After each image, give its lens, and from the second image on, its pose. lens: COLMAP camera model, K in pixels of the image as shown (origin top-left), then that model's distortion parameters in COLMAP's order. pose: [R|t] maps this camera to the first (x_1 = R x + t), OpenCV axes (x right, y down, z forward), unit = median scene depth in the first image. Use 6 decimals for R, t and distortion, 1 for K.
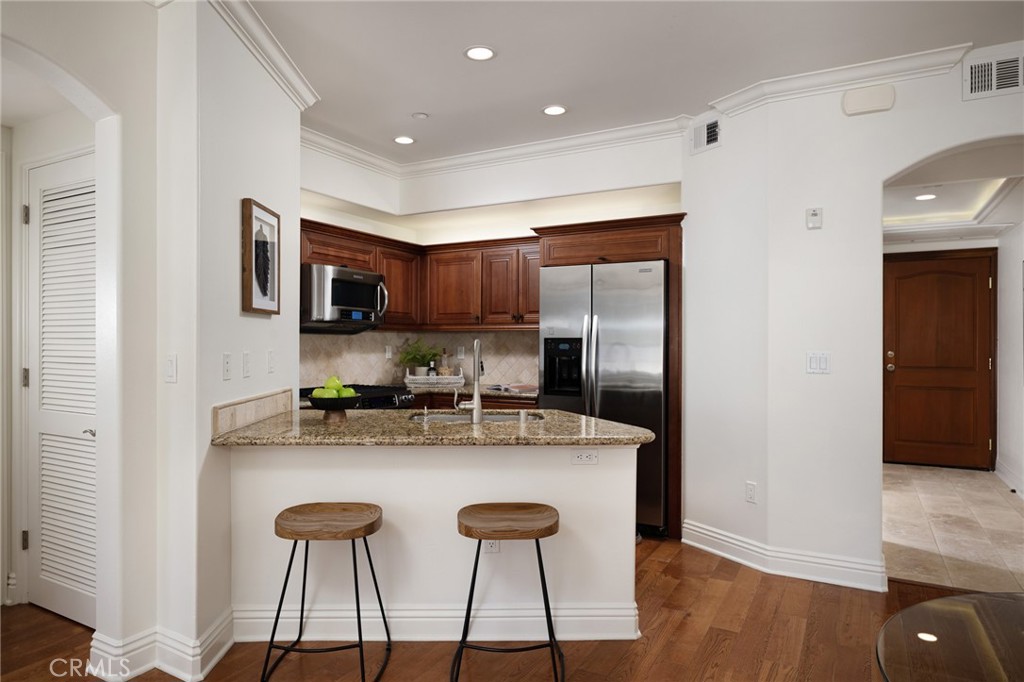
lens RADIAL K [[641.0, 0, 508.0], [0, 641.0, 342.3], [0, 0, 1]] dist [-0.002407, 0.002959]
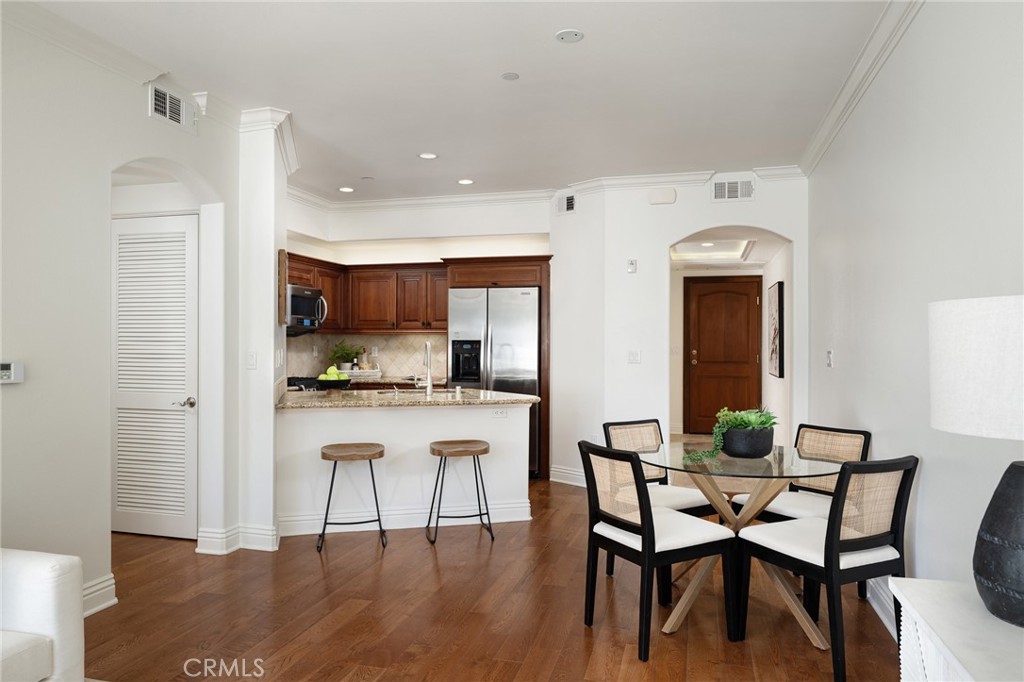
lens RADIAL K [[700.3, 0, 514.4], [0, 700.3, 341.5], [0, 0, 1]] dist [0.001041, -0.000299]
pose [[0.970384, 0.001222, 0.241566, -0.173927], [-0.000889, 0.999998, -0.001489, -0.001965], [-0.241567, 0.001231, 0.970383, -0.476770]]
